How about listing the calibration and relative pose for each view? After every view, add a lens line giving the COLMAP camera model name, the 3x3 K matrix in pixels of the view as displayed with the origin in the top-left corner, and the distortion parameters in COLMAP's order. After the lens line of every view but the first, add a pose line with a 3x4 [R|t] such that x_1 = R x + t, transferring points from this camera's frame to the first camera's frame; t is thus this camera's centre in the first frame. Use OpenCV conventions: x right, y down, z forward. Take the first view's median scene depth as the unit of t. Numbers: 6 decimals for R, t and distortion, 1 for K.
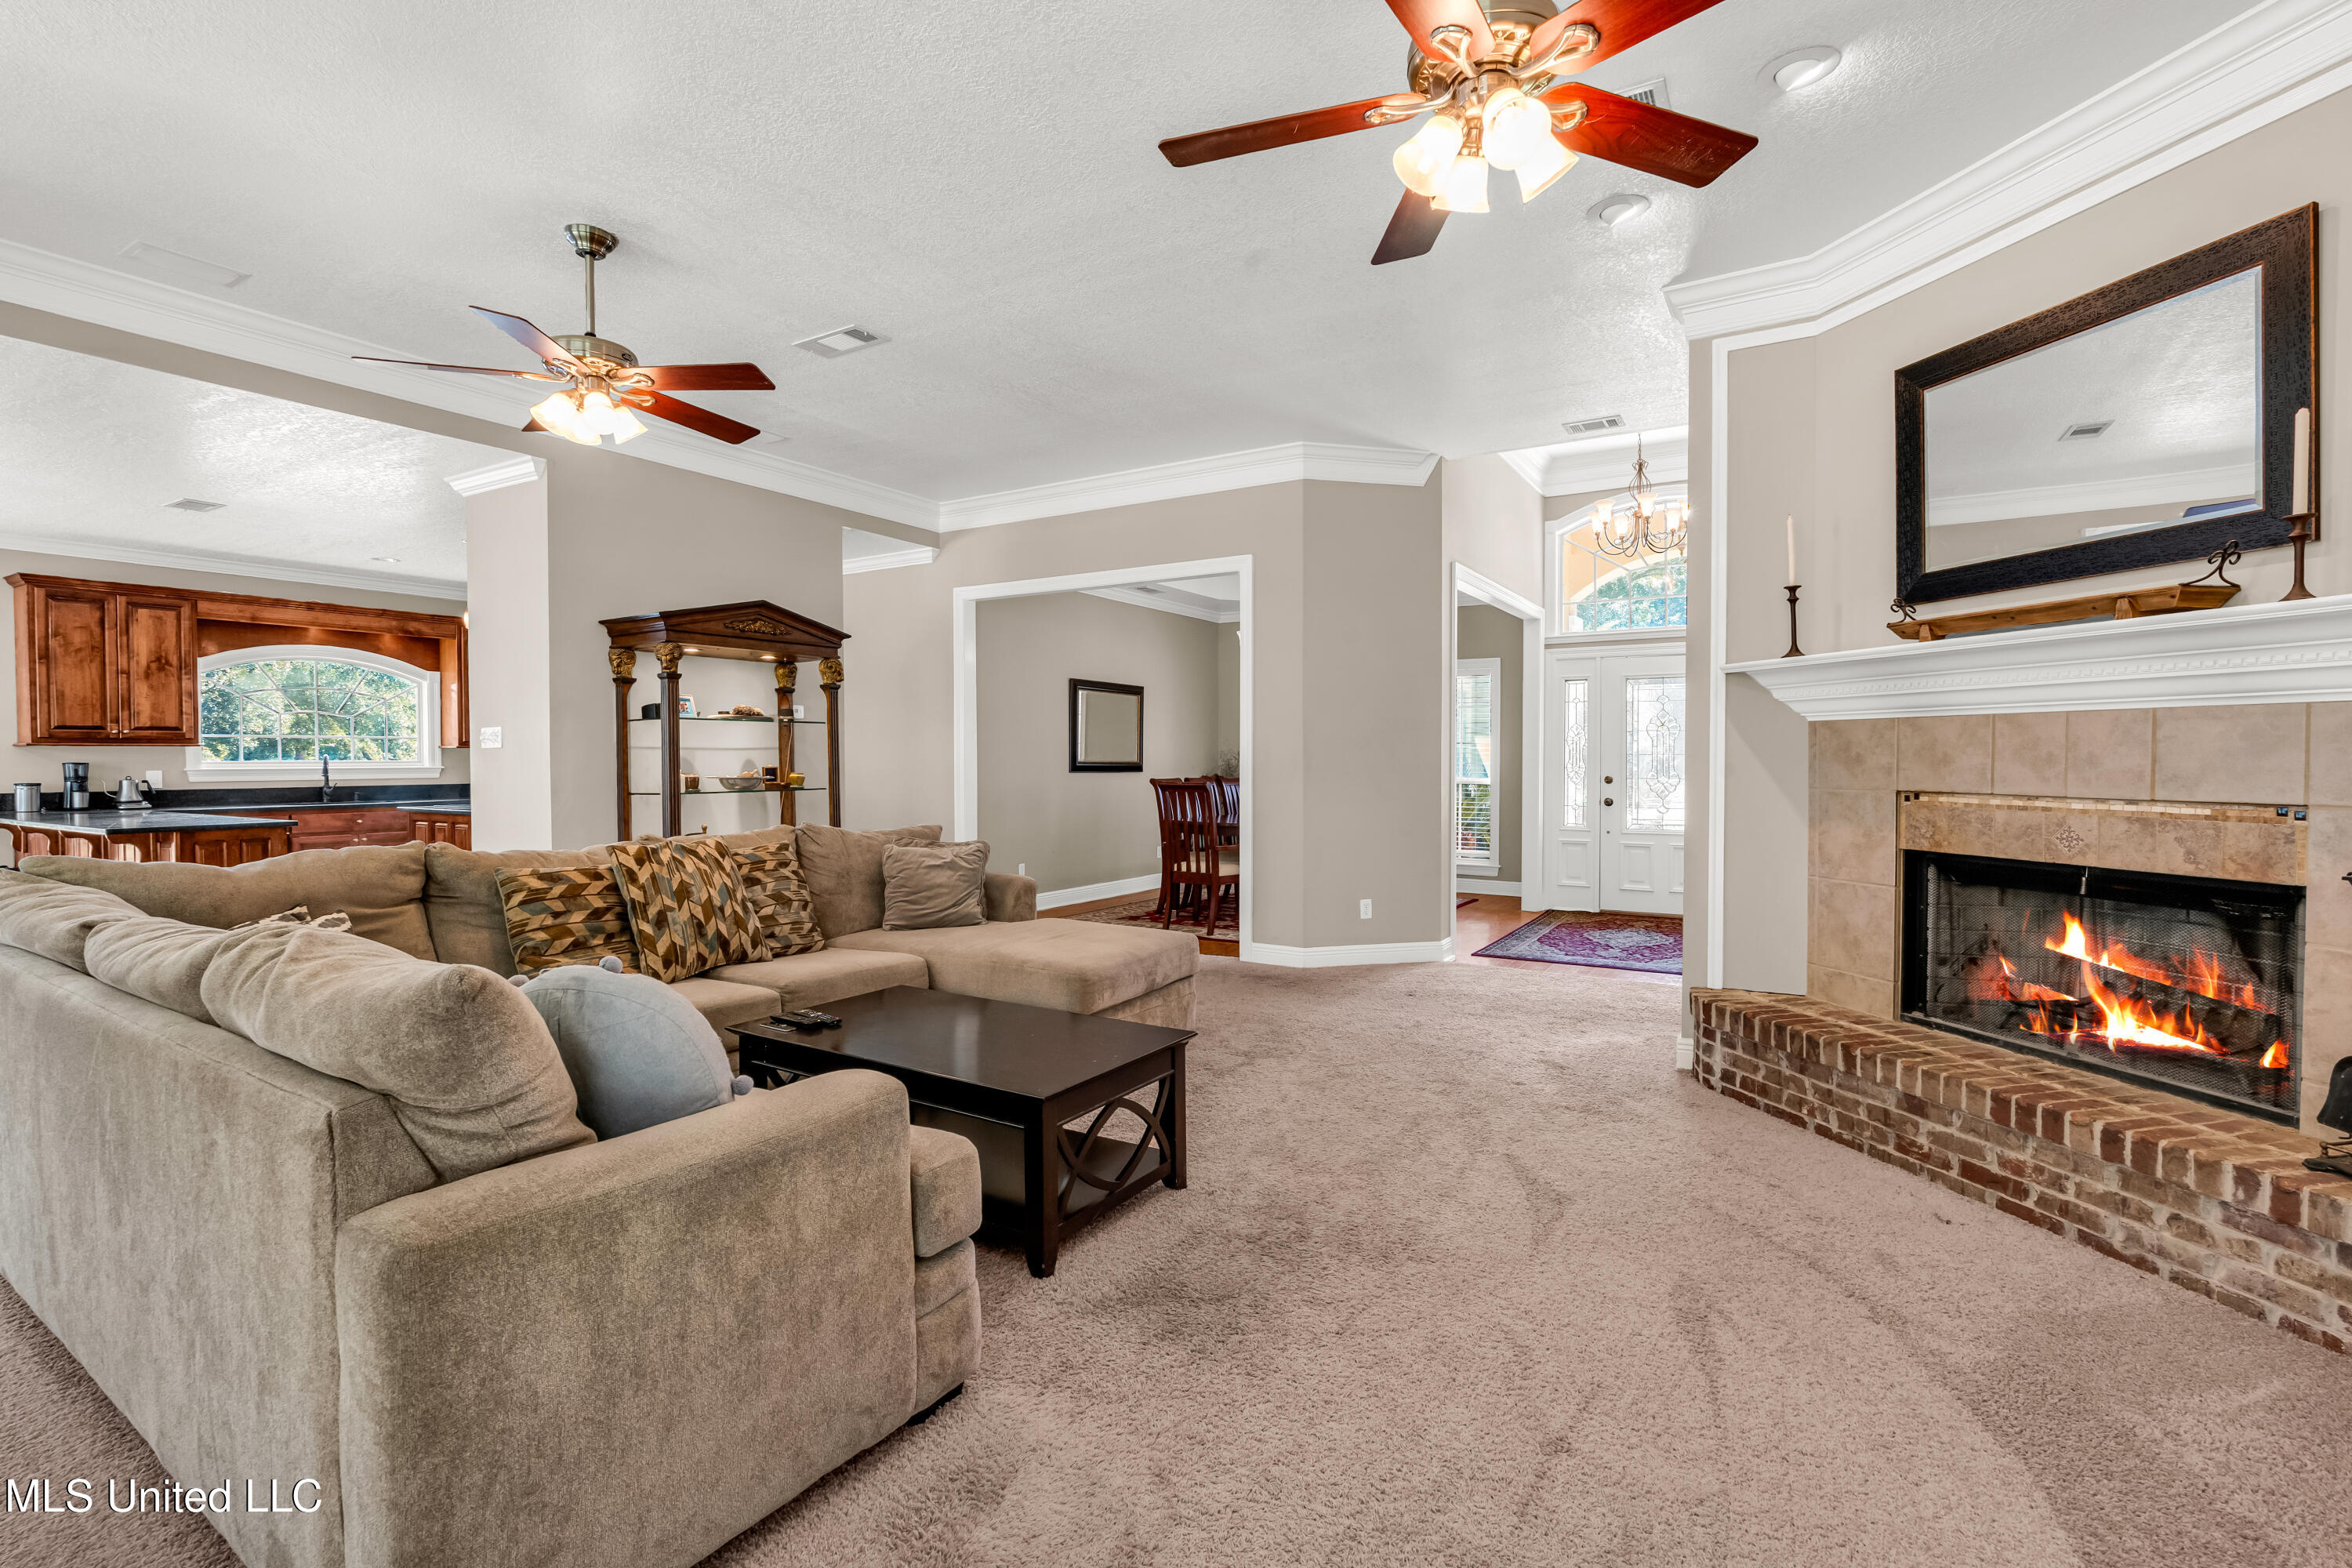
lens RADIAL K [[1068.8, 0, 1172.2], [0, 1068.8, 758.1], [0, 0, 1]] dist [-0.000481, 0.000095]
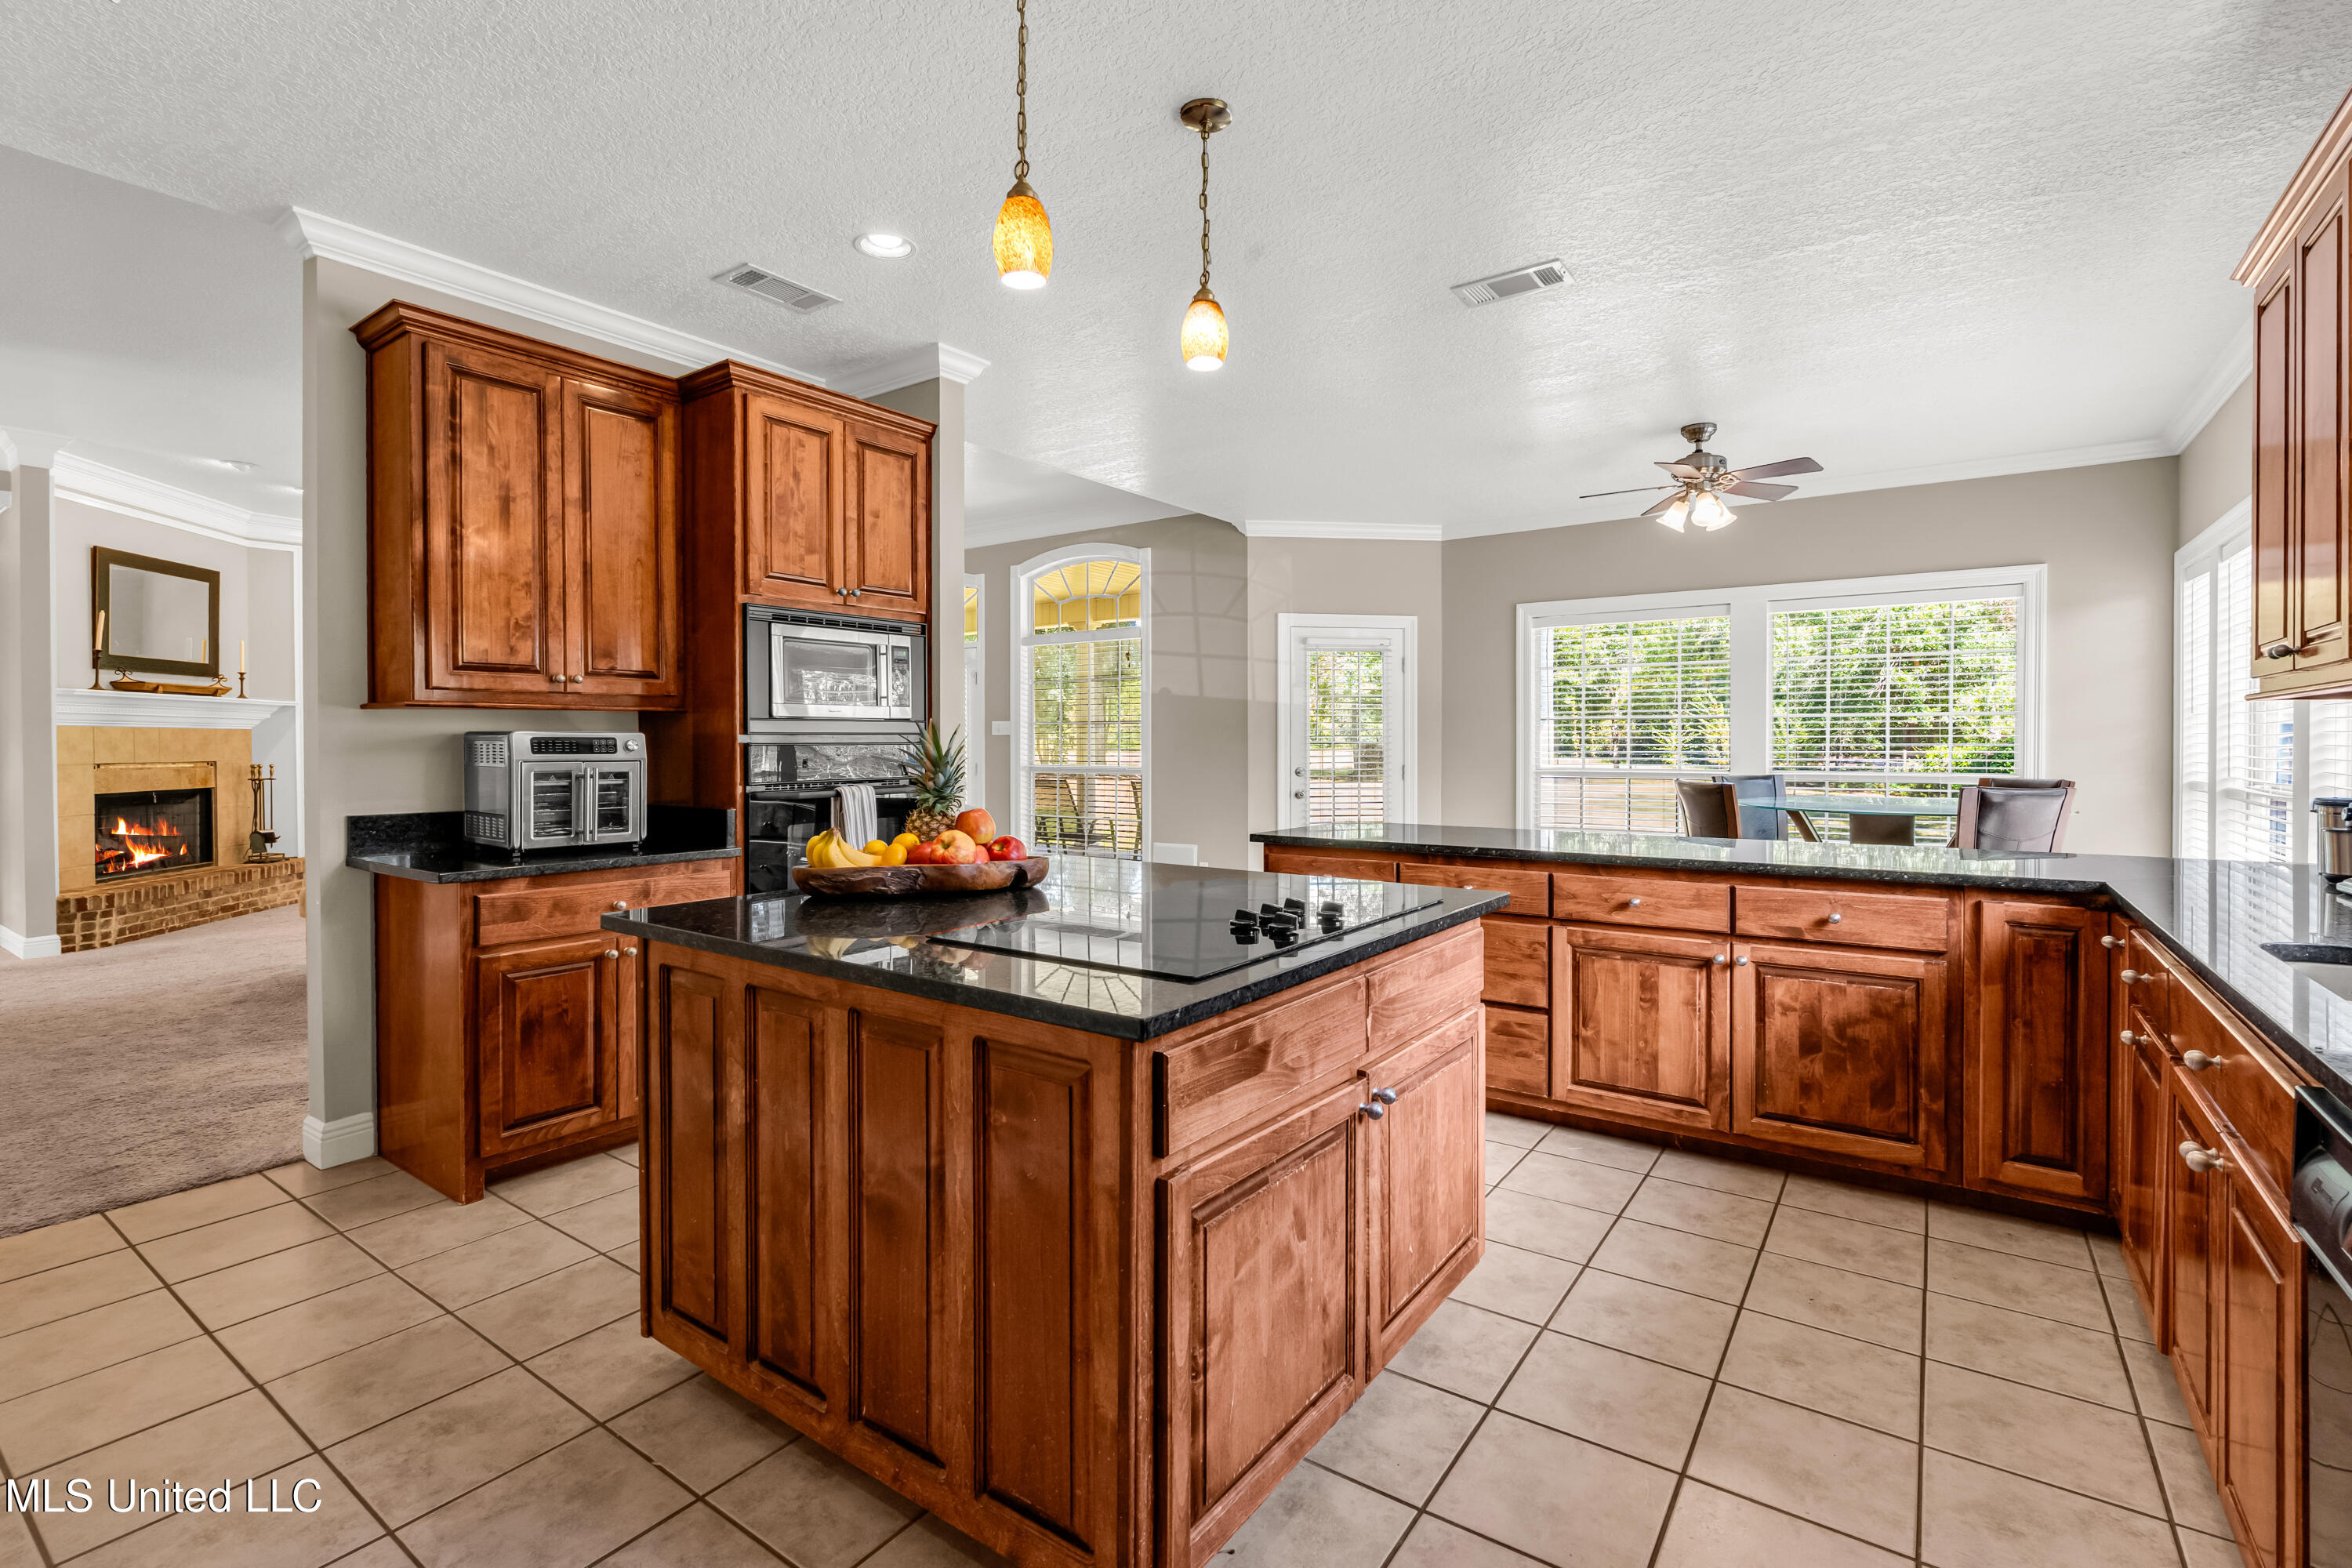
lens RADIAL K [[1068.8, 0, 1172.2], [0, 1068.8, 758.1], [0, 0, 1]] dist [-0.000481, 0.000095]
pose [[-0.997686, -0.000050, 0.067991, -1.529975], [0.001164, 0.999841, 0.017814, -0.012794], [-0.067982, 0.017852, -0.997527, 3.089003]]
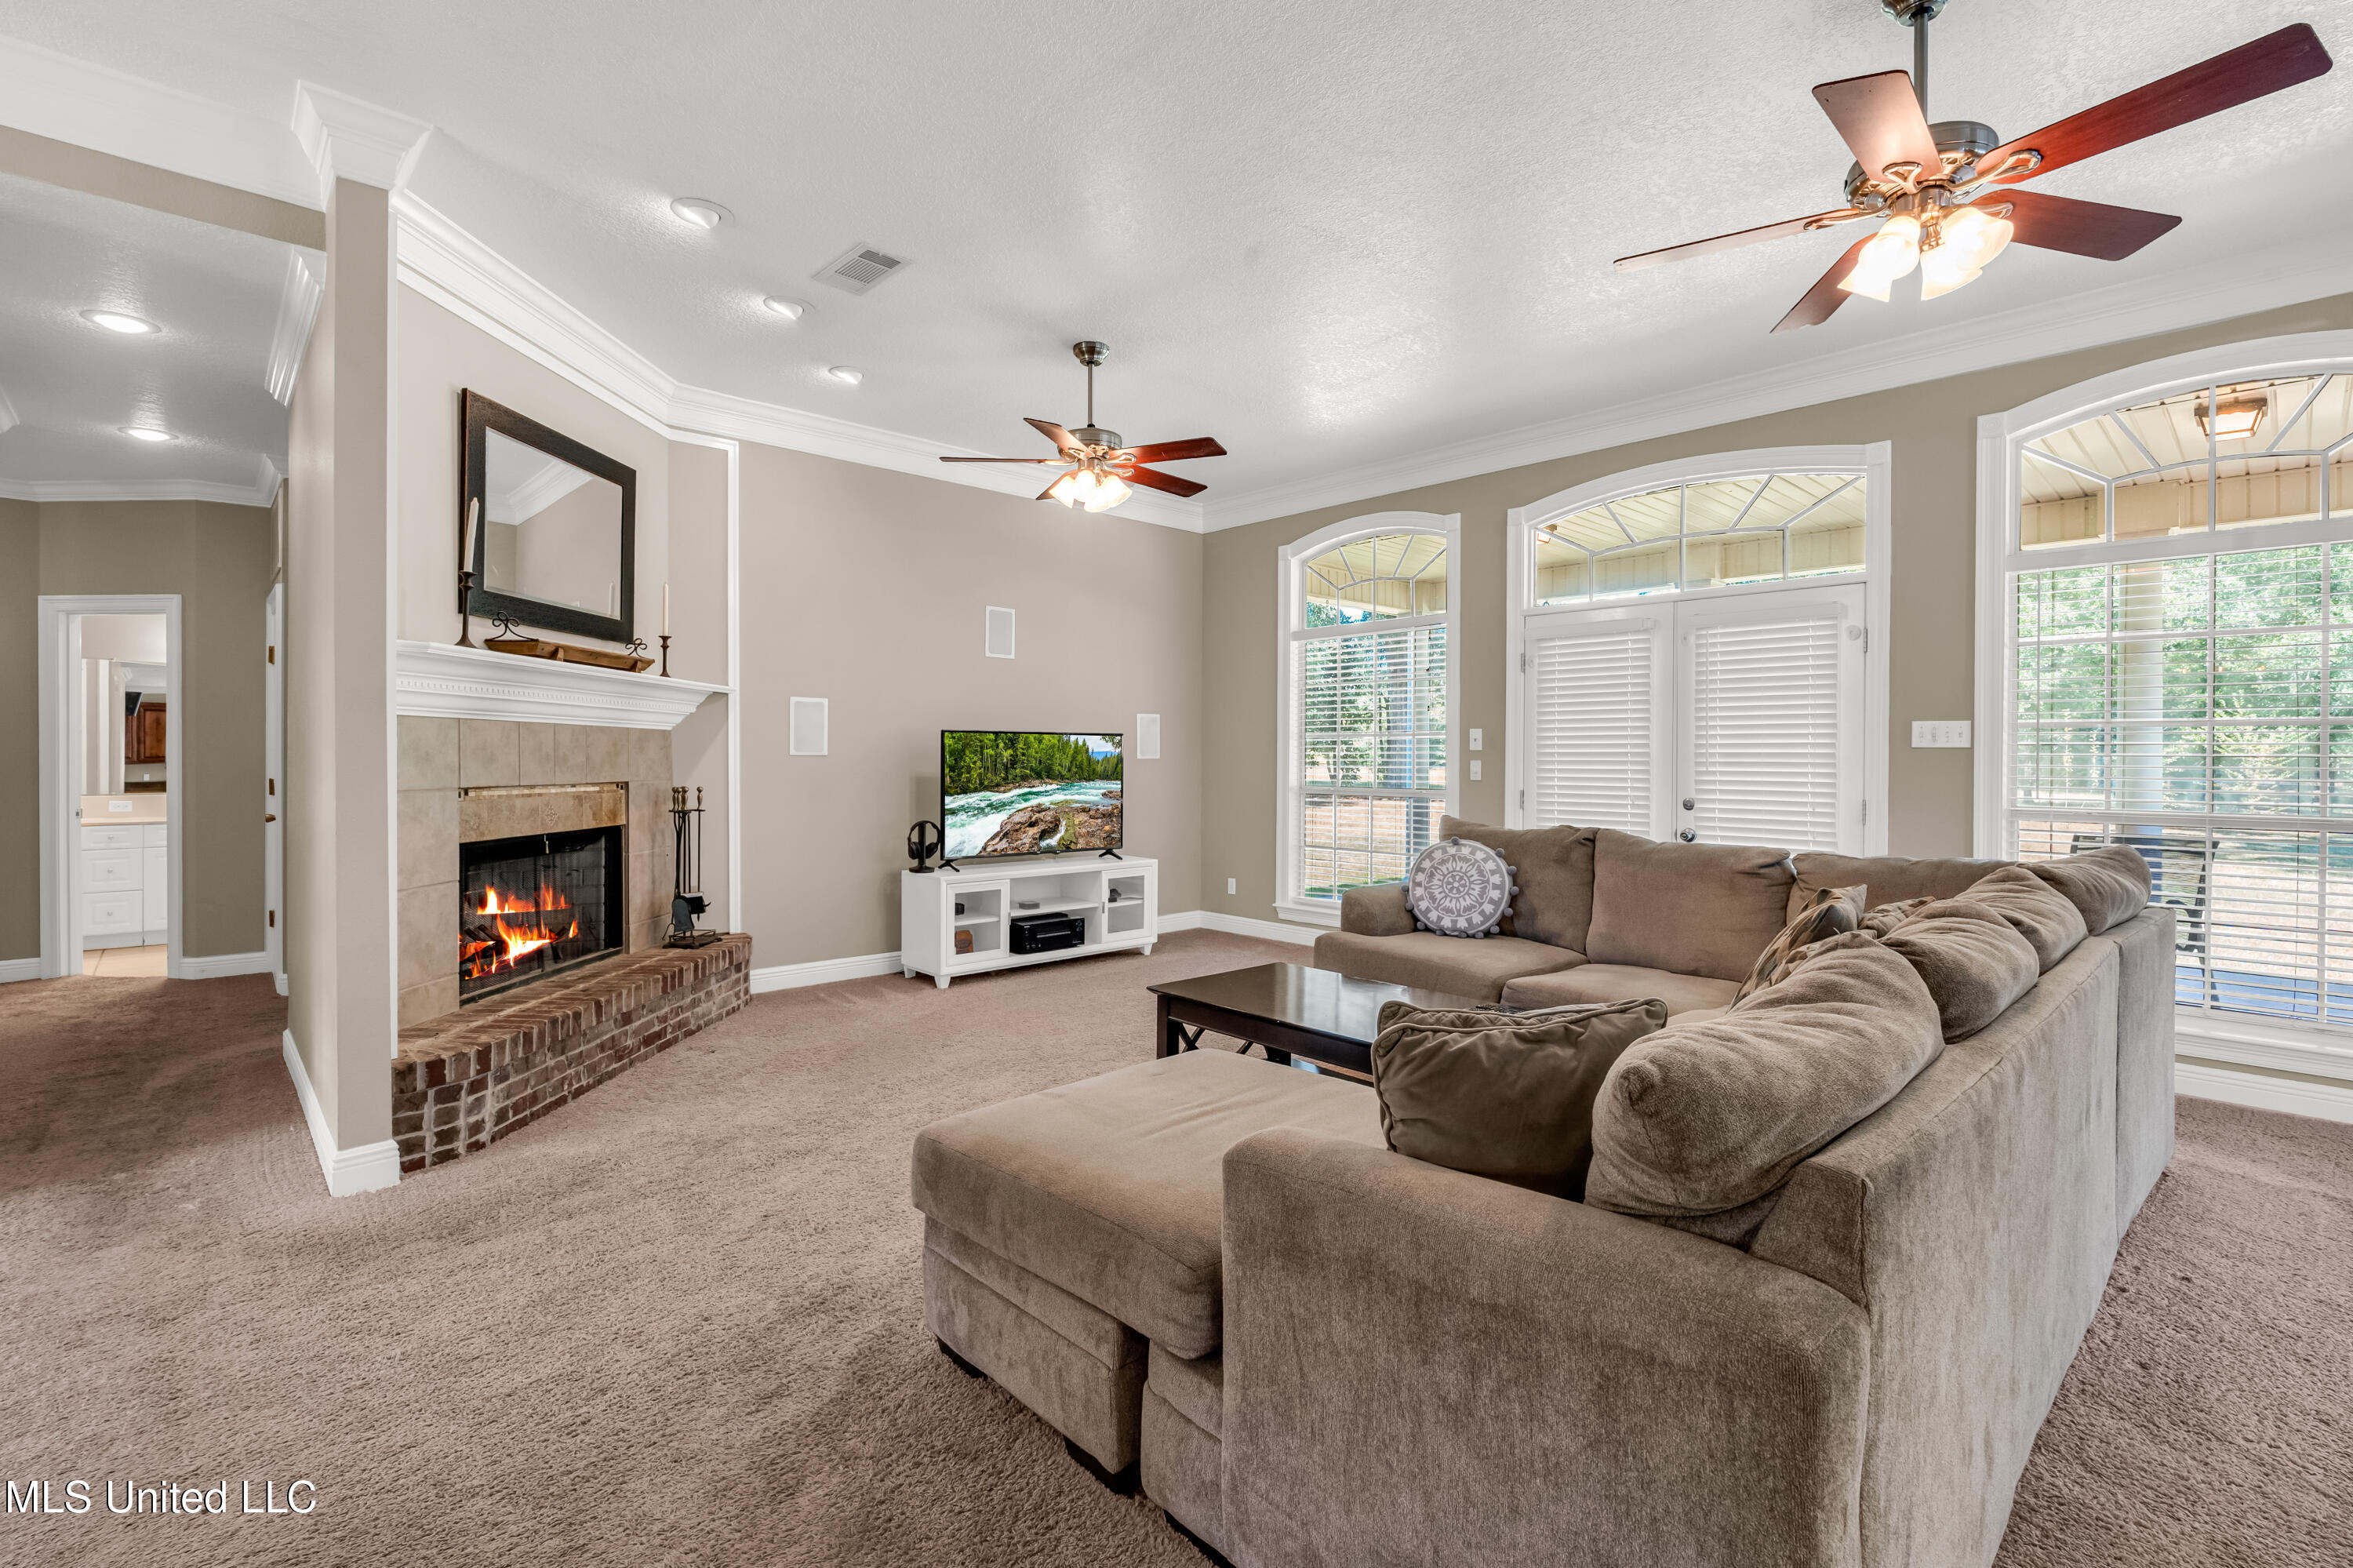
lens RADIAL K [[1075.5, 0, 1170.6], [0, 1075.5, 773.0], [0, 0, 1]] dist [-0.000610, 0.000115]
pose [[-0.963181, -0.009324, 0.268691, -0.302074], [-0.004568, 0.999822, 0.018319, -0.007363], [-0.268814, 0.016417, -0.963052, 2.030178]]
